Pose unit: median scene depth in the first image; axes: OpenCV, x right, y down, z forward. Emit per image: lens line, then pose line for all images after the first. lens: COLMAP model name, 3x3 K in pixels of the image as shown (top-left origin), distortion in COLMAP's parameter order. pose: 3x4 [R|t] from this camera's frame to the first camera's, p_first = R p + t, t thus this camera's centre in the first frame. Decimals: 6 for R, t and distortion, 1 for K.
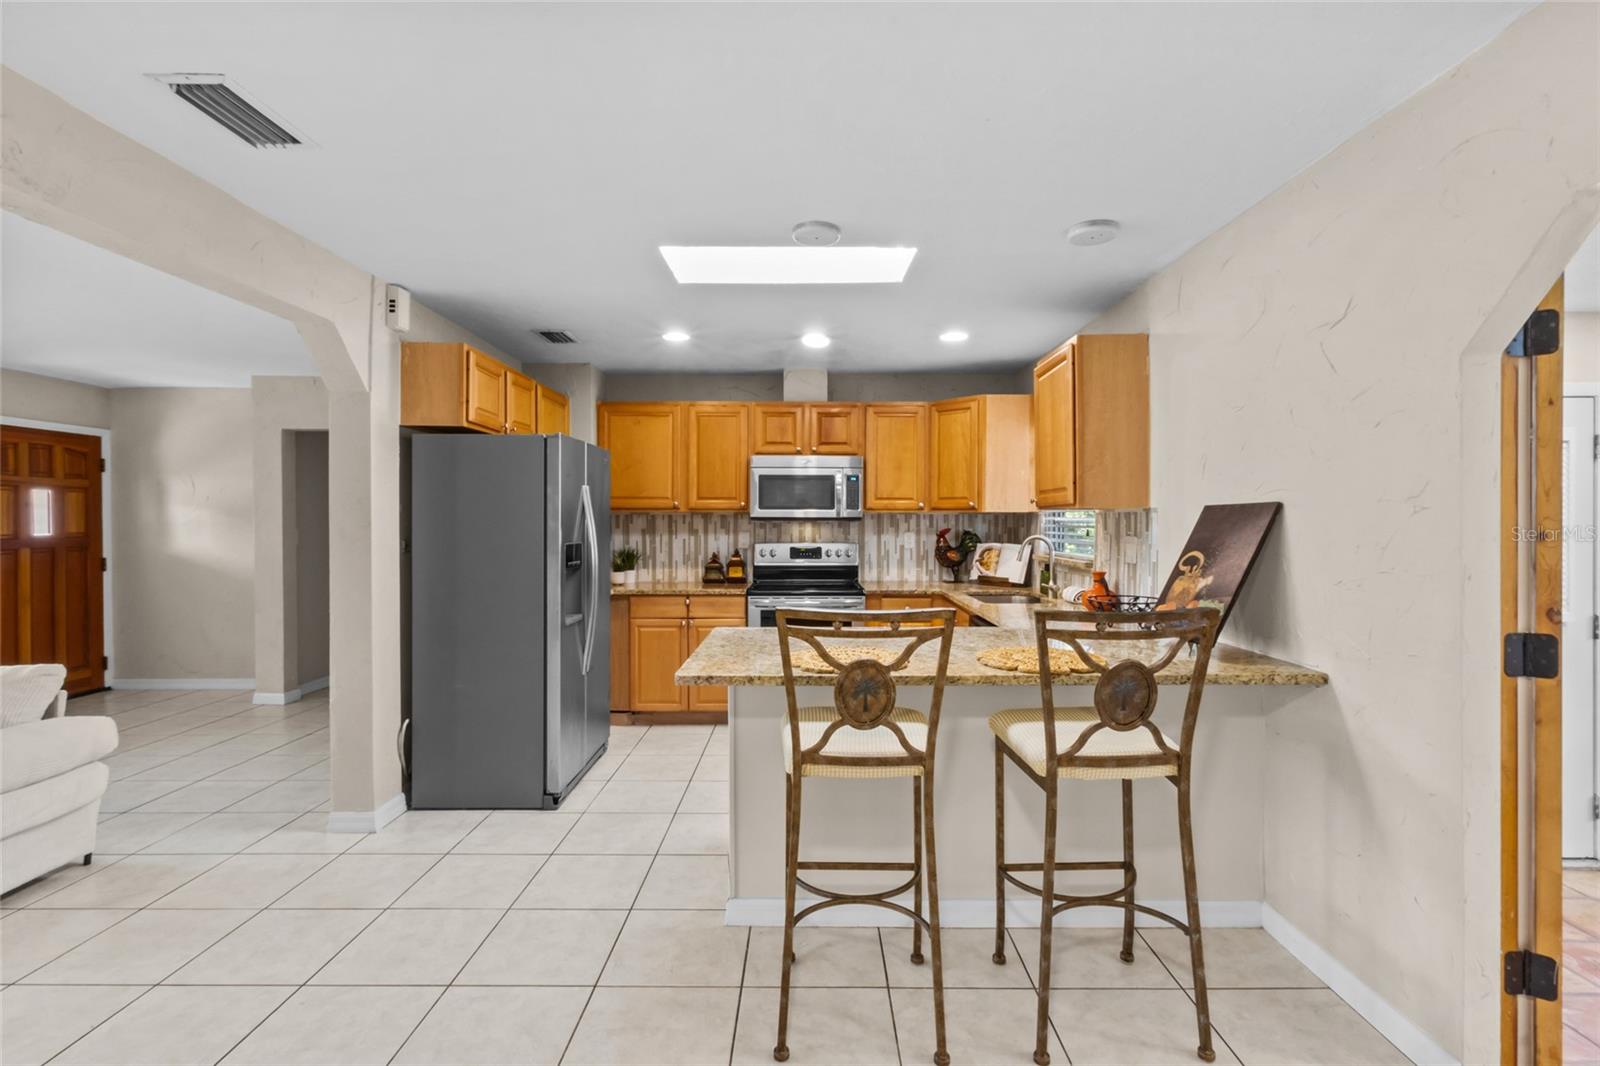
lens RADIAL K [[745.4, 0, 810.2], [0, 745.4, 528.2], [0, 0, 1]] dist [0.004471, 0.001640]
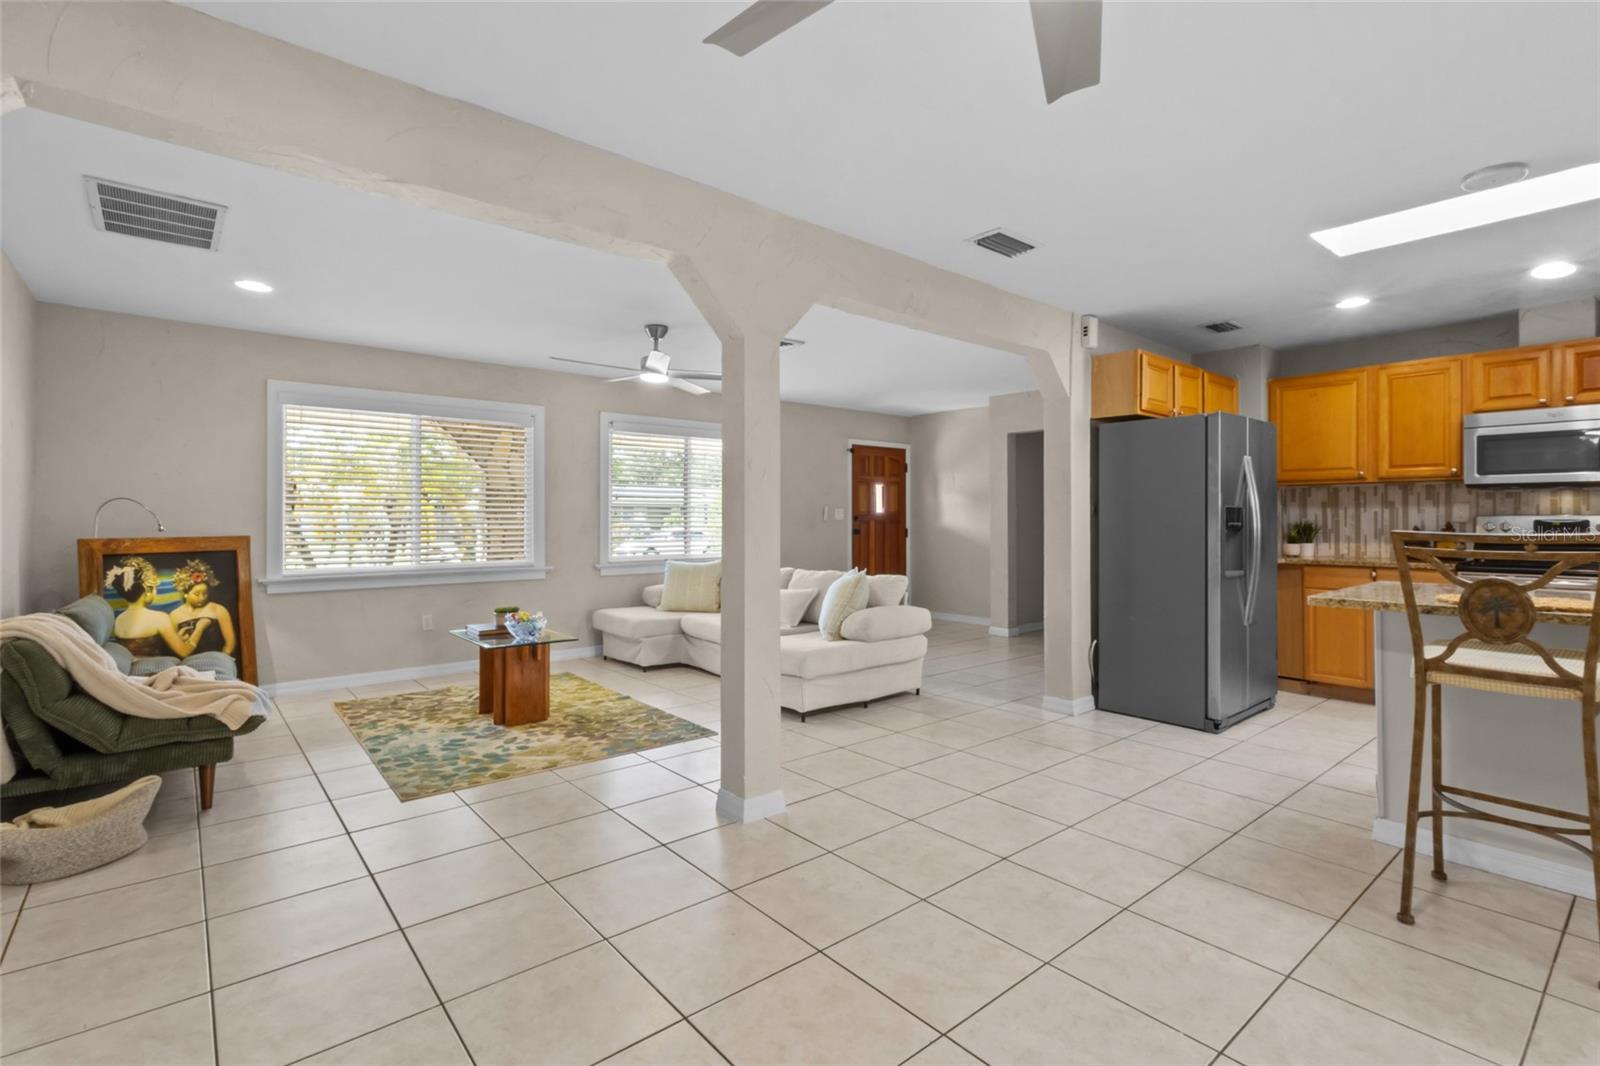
lens RADIAL K [[745.4, 0, 792.7], [0, 745.4, 512.4], [0, 0, 1]] dist [0.004471, 0.001640]
pose [[0.637989, -0.006220, -0.770020, 0.095543], [-0.007375, 0.999872, -0.014187, 0.036777], [0.770010, 0.014730, 0.637862, -0.180492]]
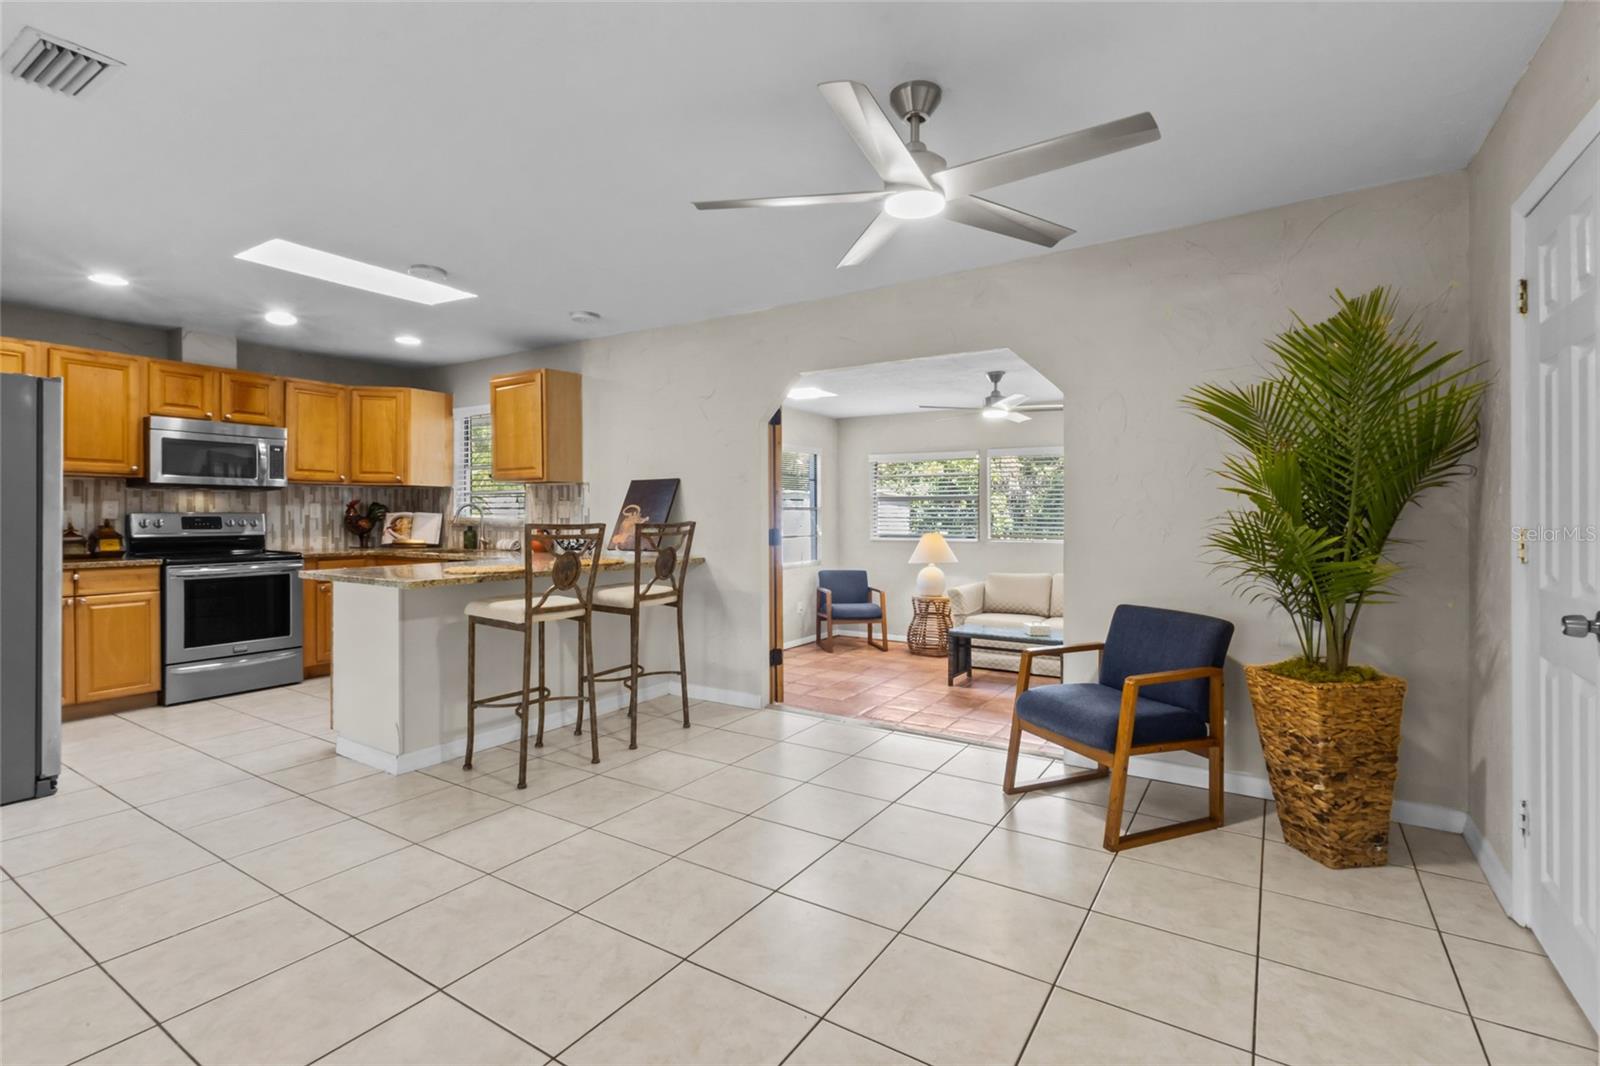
lens RADIAL K [[745.4, 0, 796.2], [0, 745.4, 515.2], [0, 0, 1]] dist [0.004471, 0.001640]
pose [[0.542267, -0.000930, 0.840206, -0.426232], [0.008531, 0.999954, -0.004399, 0.036127], [-0.840163, 0.009553, 0.542250, -0.173531]]
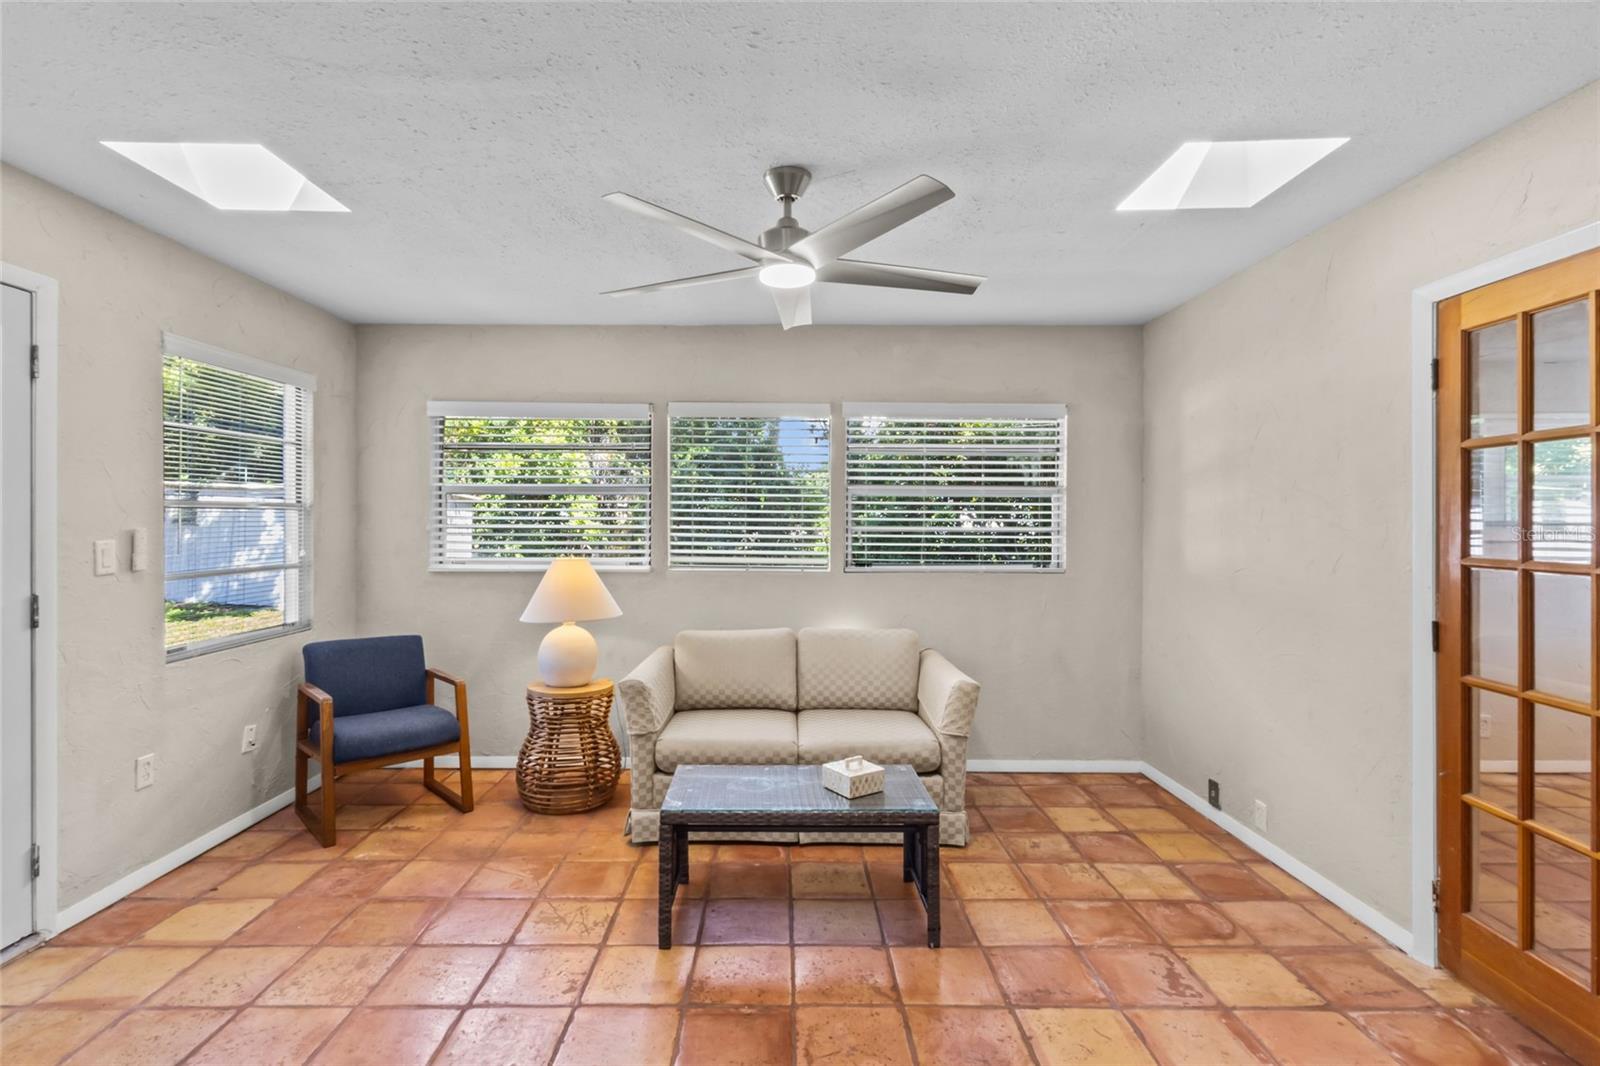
lens RADIAL K [[745.4, 0, 783.8], [0, 745.4, 525.6], [0, 0, 1]] dist [0.004471, 0.001640]
pose [[0.009372, -0.003788, 0.999949, 0.222768], [0.005643, 0.999977, 0.003735, 0.033469], [-0.999940, 0.005608, 0.009393, 0.180925]]
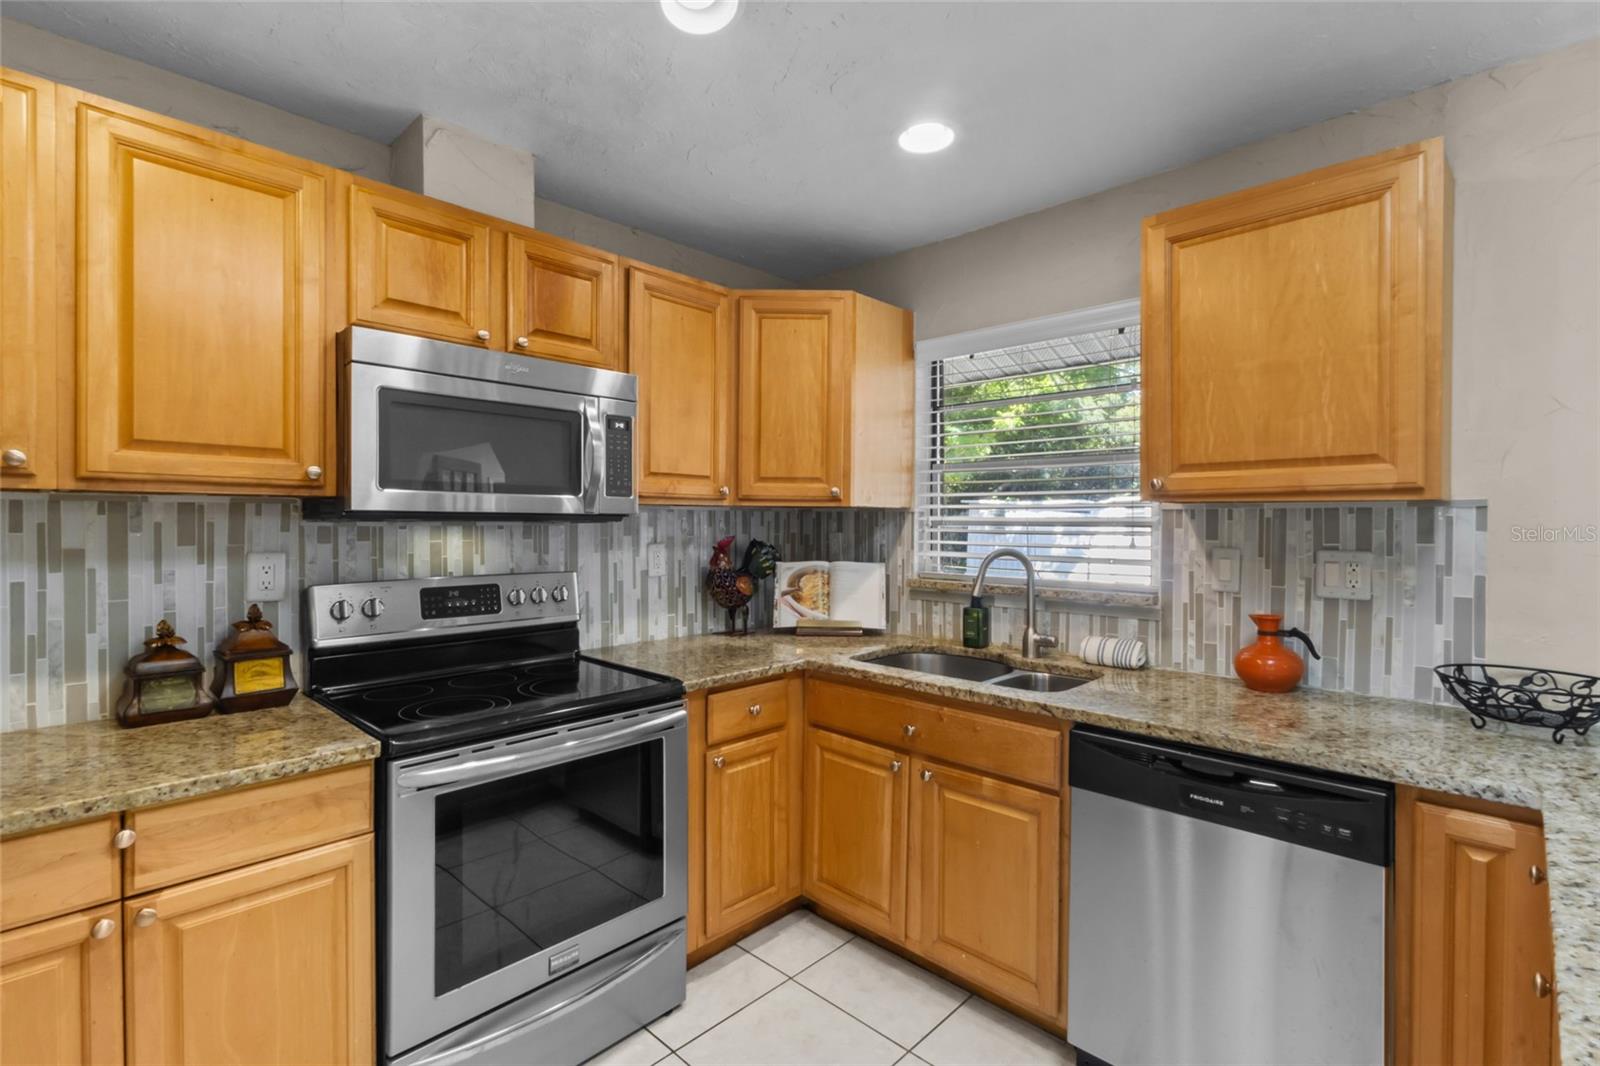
lens RADIAL K [[745.4, 0, 794.8], [0, 745.4, 524.3], [0, 0, 1]] dist [0.004471, 0.001640]
pose [[0.695521, -0.002407, 0.718501, -0.182759], [0.005511, 0.999983, -0.001984, -0.007279], [-0.718484, 0.005339, 0.695523, 0.626754]]
